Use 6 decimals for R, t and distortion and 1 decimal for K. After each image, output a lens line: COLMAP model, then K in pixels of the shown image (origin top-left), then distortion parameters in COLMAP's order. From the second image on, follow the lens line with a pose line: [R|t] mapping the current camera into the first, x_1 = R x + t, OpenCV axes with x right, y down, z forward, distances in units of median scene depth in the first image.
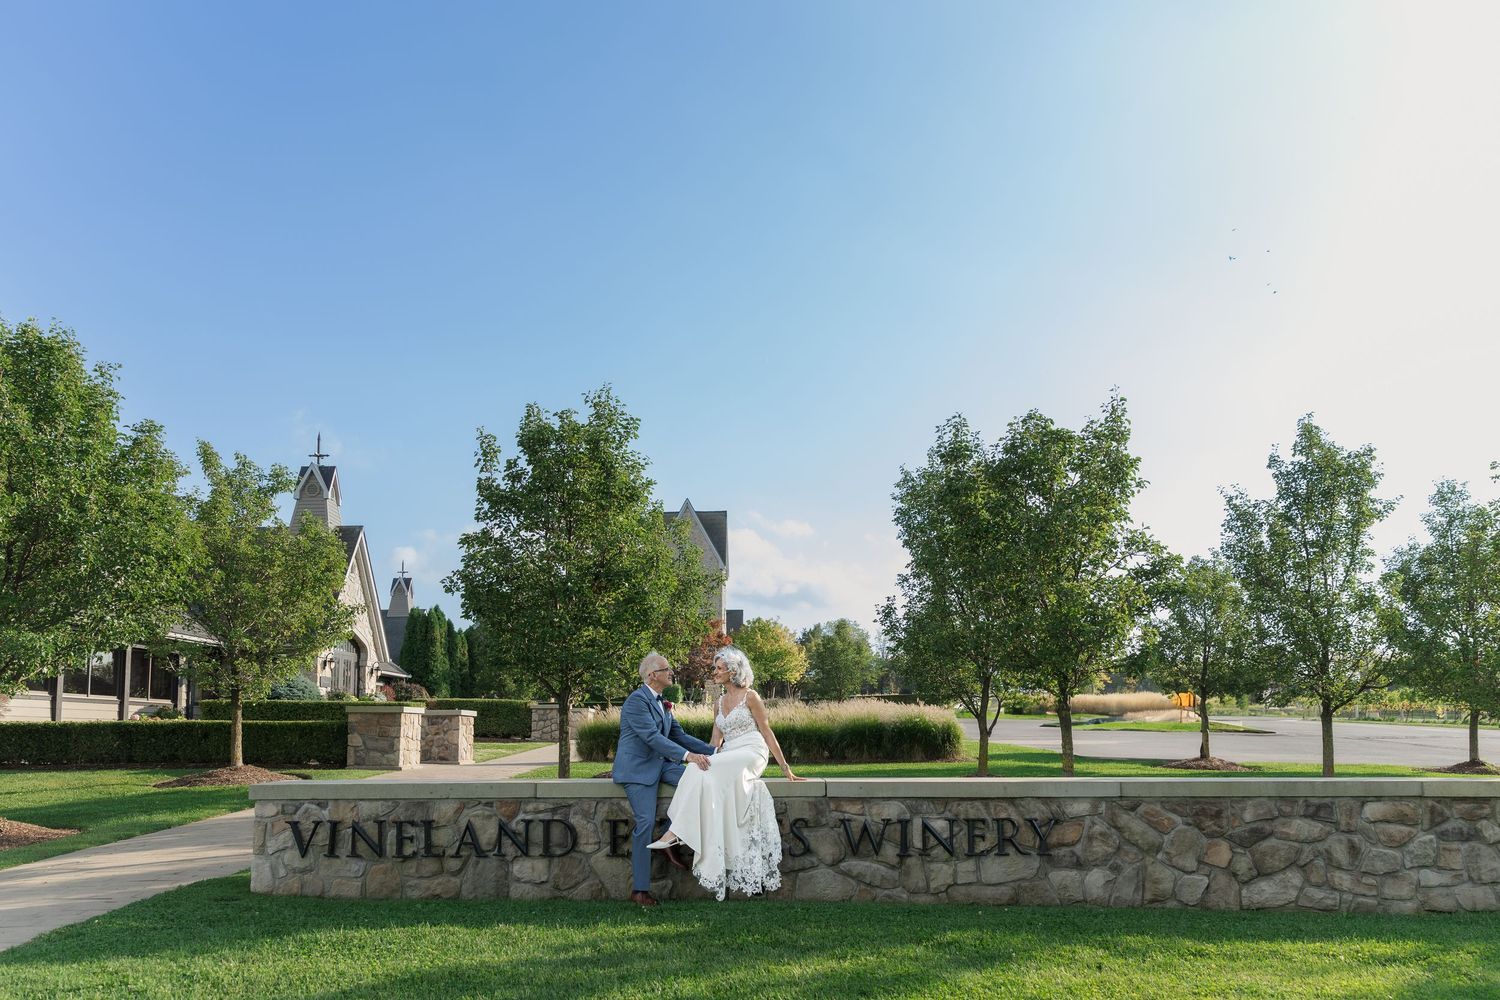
lens RADIAL K [[1154.7, 0, 900.7], [0, 1154.7, 647.7], [0, 0, 1]] dist [0.030118, 0.007984]
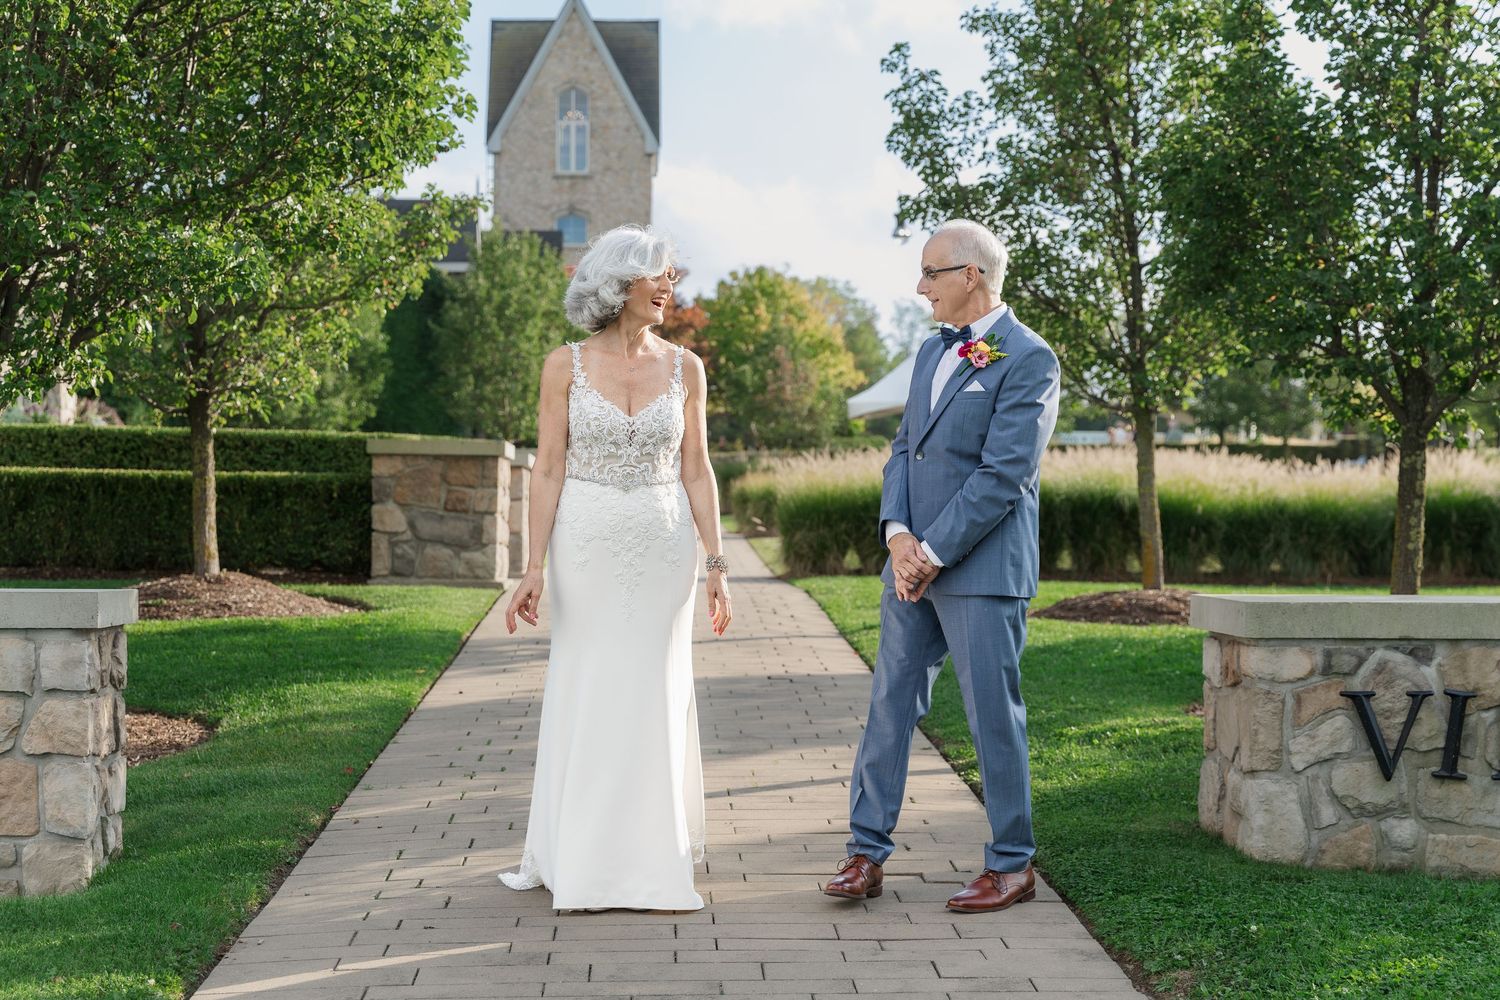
lens RADIAL K [[2495.6, 0, 674.8], [0, 2495.6, 621.4], [0, 0, 1]] dist [0.003461, 0.000000]
pose [[0.999505, 0.012262, 0.028958, -0.789692], [-0.015288, 0.994171, 0.106730, 0.033975], [-0.027481, -0.107119, 0.993866, 0.135053]]
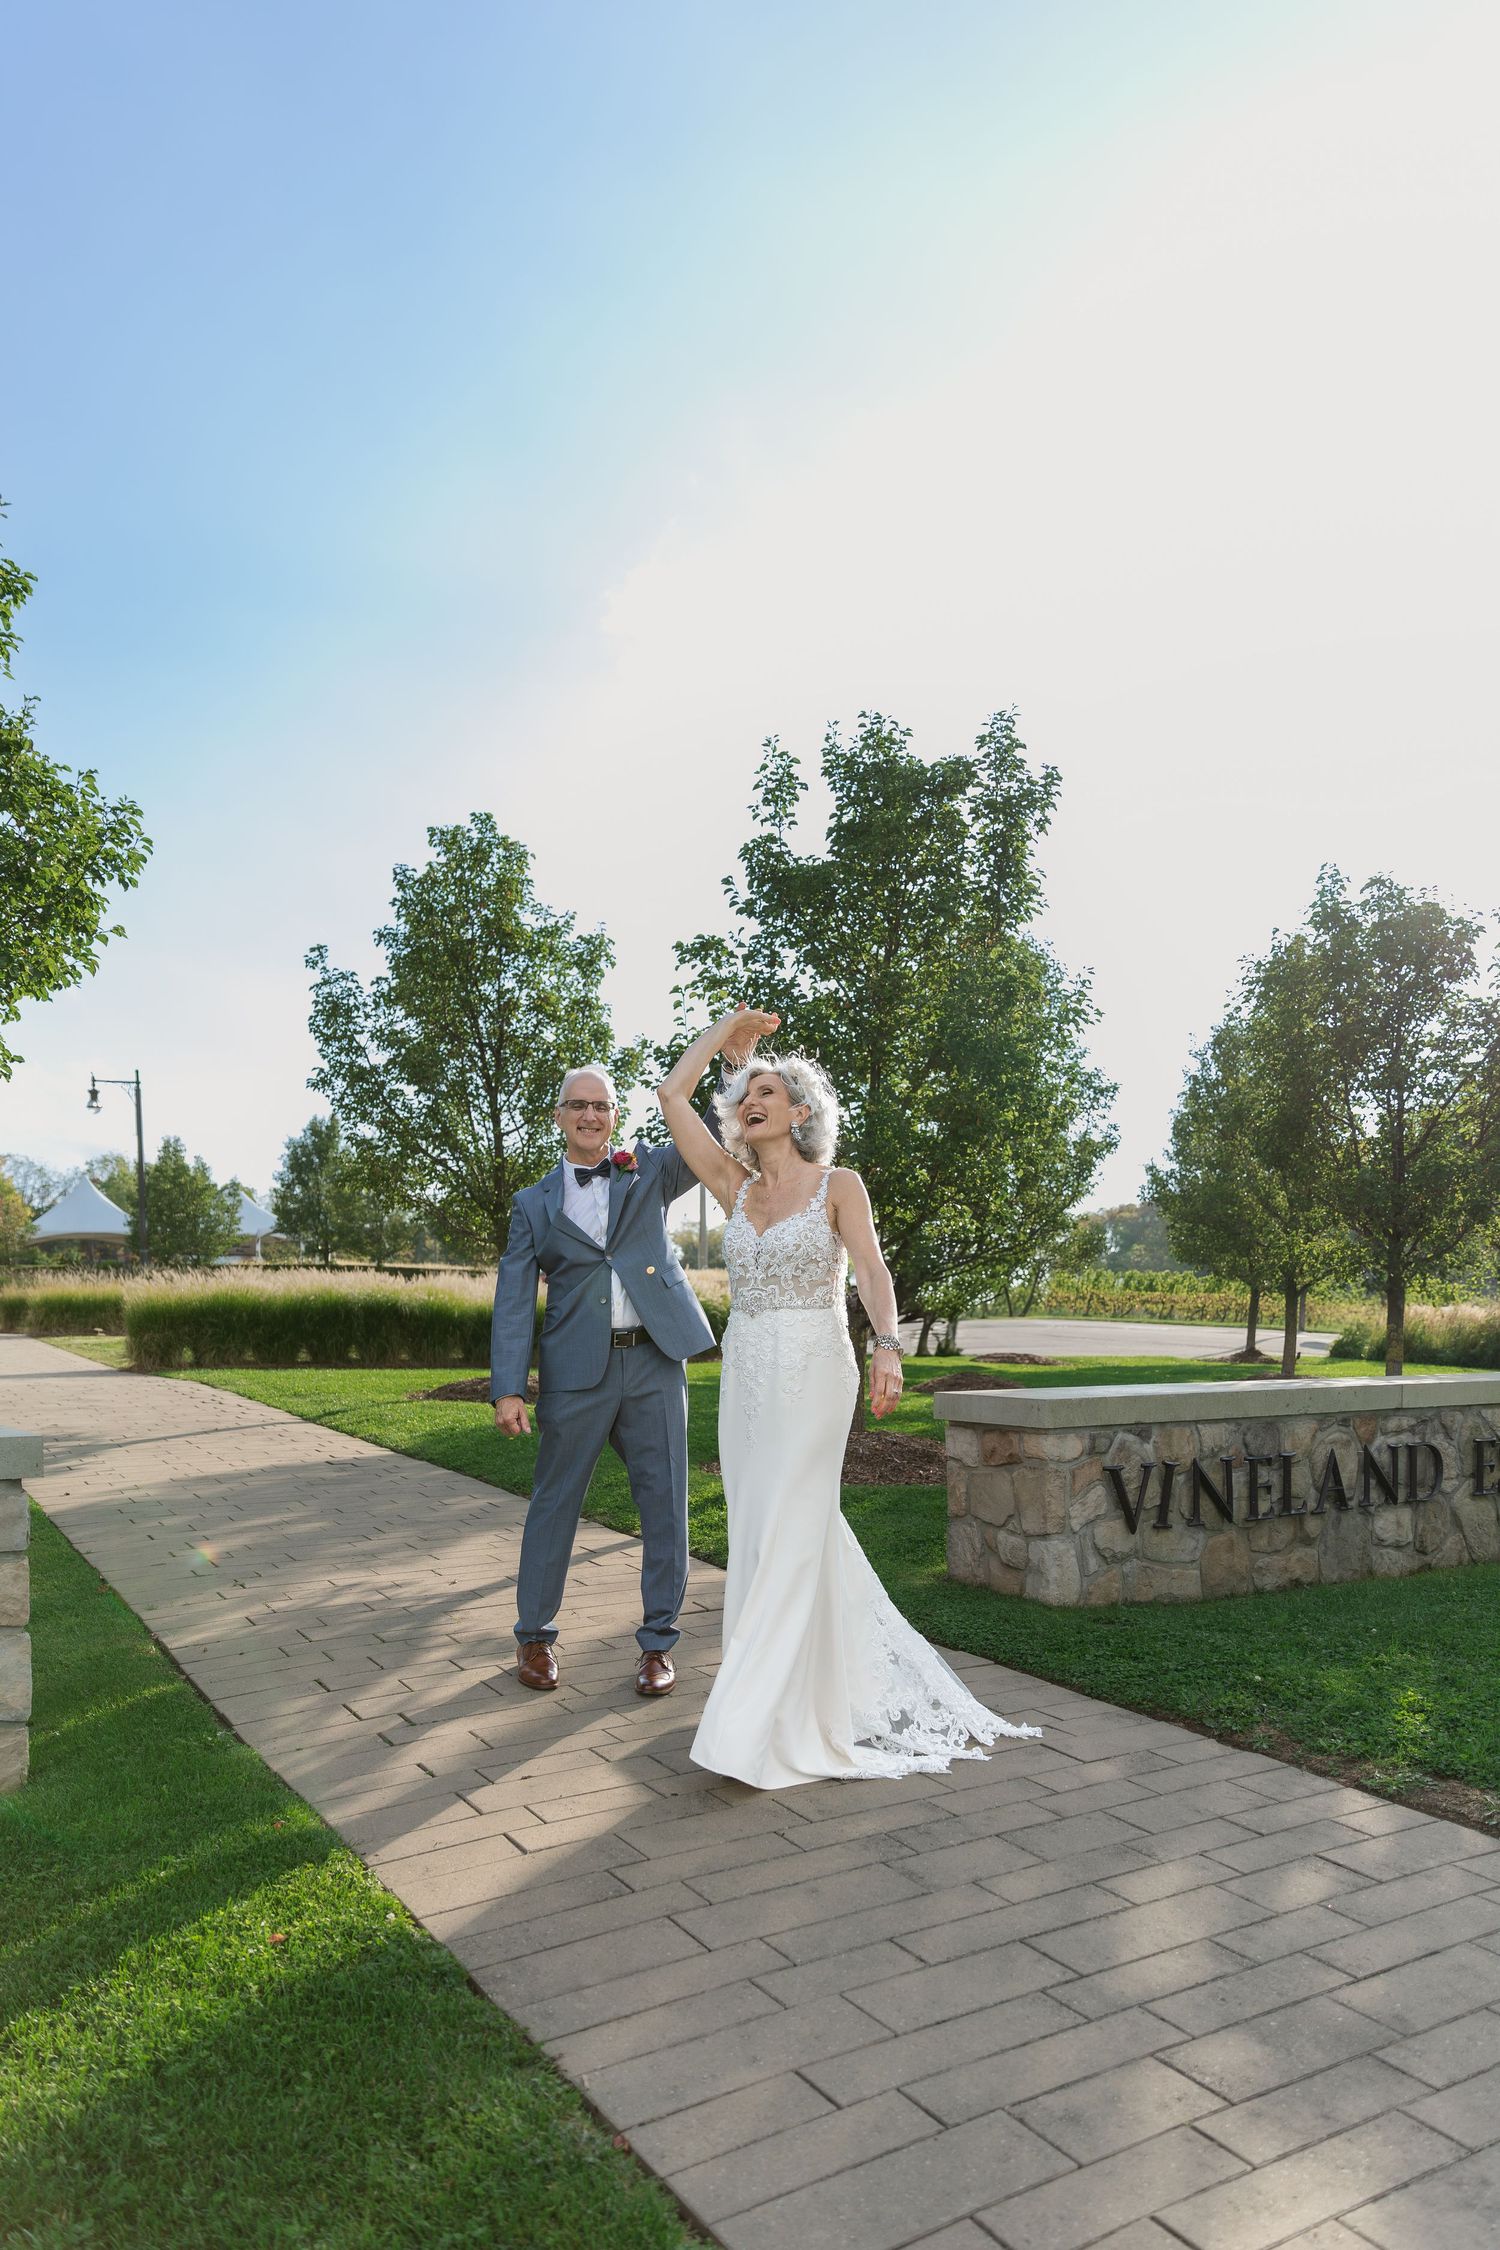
lens RADIAL K [[1590.9, 0, 723.2], [0, 1590.9, 1342.1], [0, 0, 1]] dist [0.001667, 0.002019]
pose [[0.827981, -0.007422, 0.560707, -1.070793], [-0.038467, 0.996805, 0.069998, 0.049684], [-0.559435, -0.079526, 0.825050, 0.512558]]
